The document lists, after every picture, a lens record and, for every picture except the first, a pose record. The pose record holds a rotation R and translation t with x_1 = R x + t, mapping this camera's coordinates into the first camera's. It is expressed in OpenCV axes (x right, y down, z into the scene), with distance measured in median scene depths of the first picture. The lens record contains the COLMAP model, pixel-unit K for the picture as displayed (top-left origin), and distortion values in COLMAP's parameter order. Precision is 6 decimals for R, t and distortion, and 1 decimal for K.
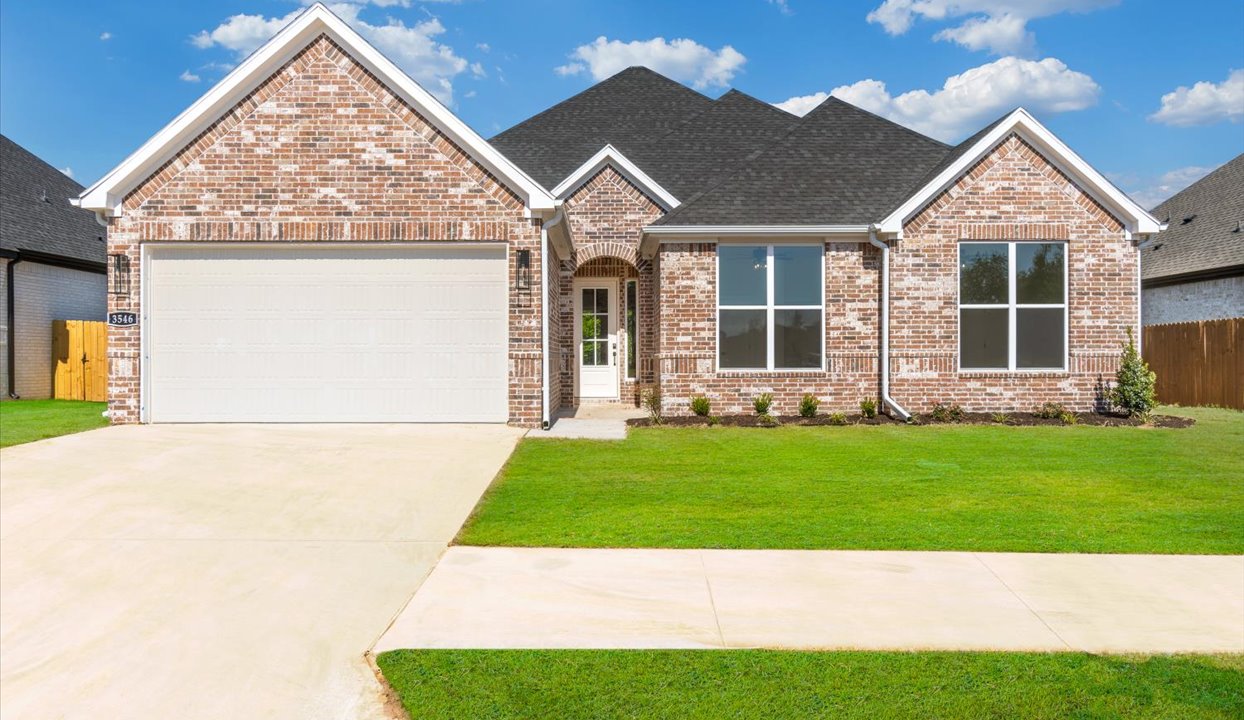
lens RADIAL K [[863.7, 0, 621.9], [0, 863.7, 360.3], [0, 0, 1]] dist [0.005662, 0.000071]
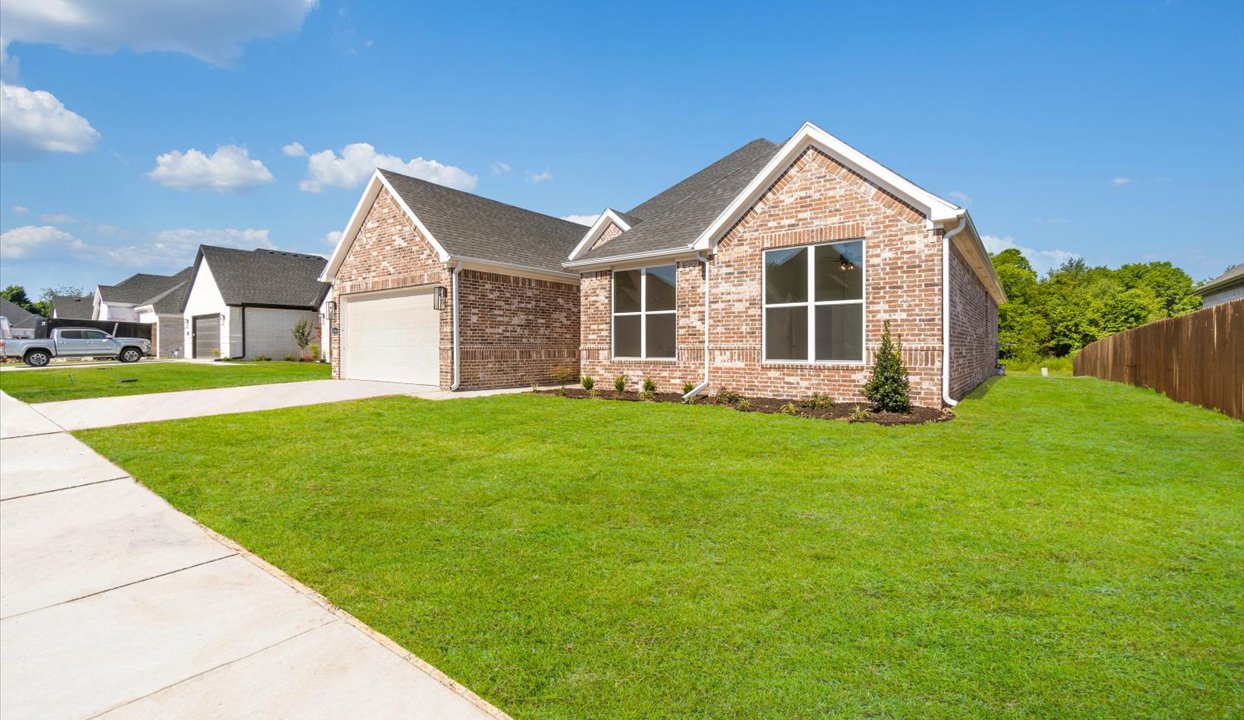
lens RADIAL K [[540.5, 0, 621.1], [0, 540.5, 353.6], [0, 0, 1]] dist [-0.001180, -0.000514]
pose [[0.781867, 0.008459, -0.623388, 0.693315], [-0.004457, 0.999958, 0.007979, -0.003719], [0.623429, -0.003460, 0.781872, 0.312897]]
